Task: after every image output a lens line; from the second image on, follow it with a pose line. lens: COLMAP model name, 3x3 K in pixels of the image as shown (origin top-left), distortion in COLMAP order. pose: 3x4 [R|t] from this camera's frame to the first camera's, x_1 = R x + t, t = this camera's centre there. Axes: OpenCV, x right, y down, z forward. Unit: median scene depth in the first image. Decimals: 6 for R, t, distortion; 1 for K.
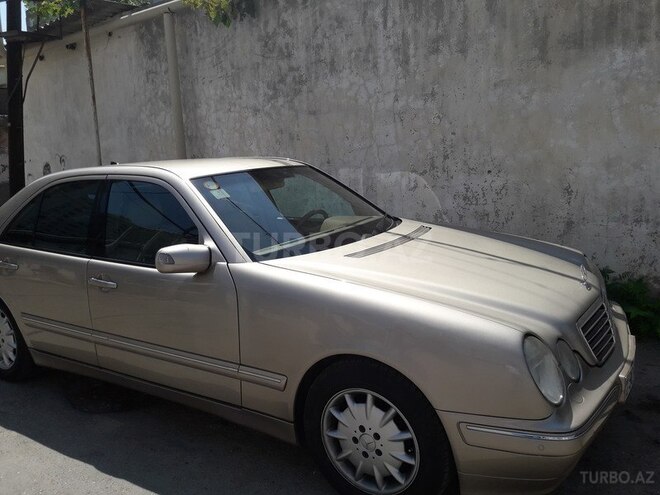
lens RADIAL K [[530.9, 0, 330.0], [0, 530.9, 247.5], [0, 0, 1]] dist [0.042638, -0.077670]
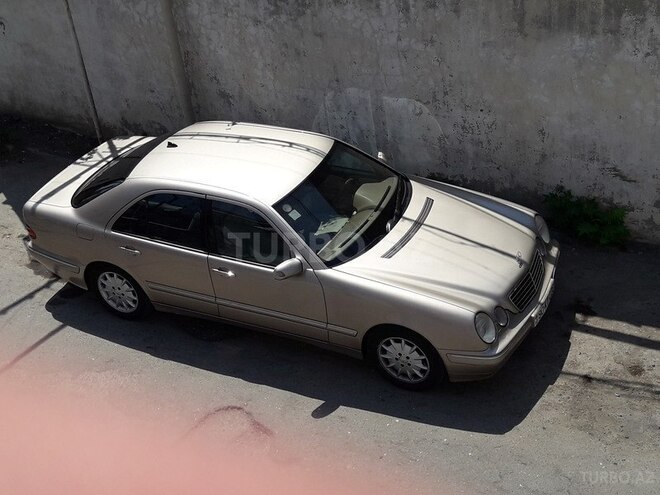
lens RADIAL K [[959.4, 0, 330.0], [0, 959.4, 247.5], [0, 0, 1]] dist [0.144896, -0.061309]
pose [[0.993874, -0.106274, 0.030326, -0.131579], [0.086090, 0.916554, 0.390535, -0.717673], [-0.069299, -0.385532, 0.920089, -1.050707]]
